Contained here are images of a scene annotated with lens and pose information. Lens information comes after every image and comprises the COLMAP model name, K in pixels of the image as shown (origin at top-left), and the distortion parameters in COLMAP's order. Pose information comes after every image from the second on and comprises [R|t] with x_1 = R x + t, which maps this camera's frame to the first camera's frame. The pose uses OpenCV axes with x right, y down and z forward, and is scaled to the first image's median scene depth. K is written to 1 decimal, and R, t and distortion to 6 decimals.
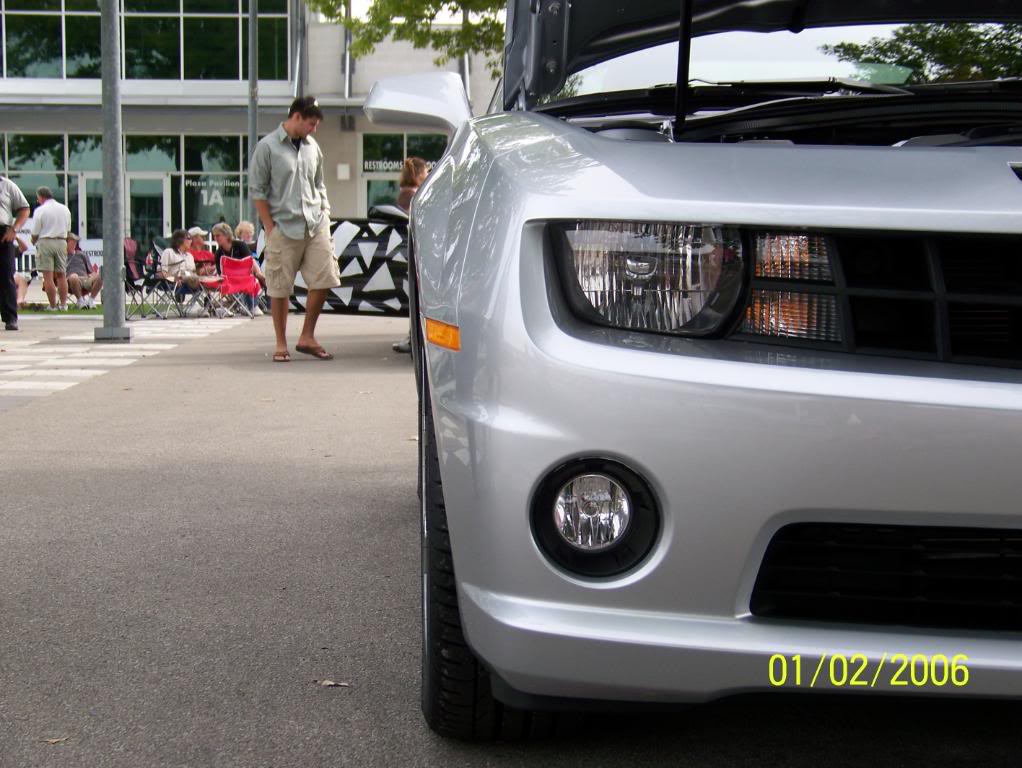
lens RADIAL K [[2094.8, 0, 511.0], [0, 2094.8, 384.0], [0, 0, 1]] dist [-0.019651, 0.031841]
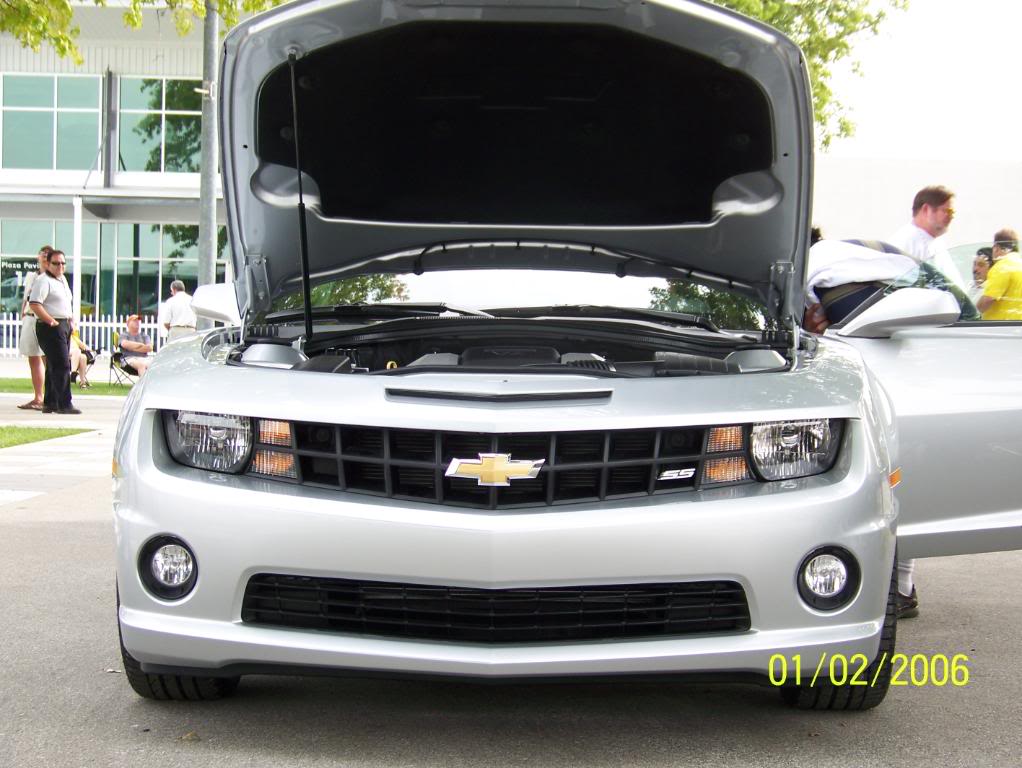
lens RADIAL K [[2094.8, 0, 511.0], [0, 2094.8, 384.0], [0, 0, 1]] dist [-0.019651, 0.031841]
pose [[0.996103, 0.024205, -0.084808, 0.495710], [-0.027442, 0.998930, -0.037216, -0.039154], [0.083817, 0.039398, 0.995702, -0.842743]]
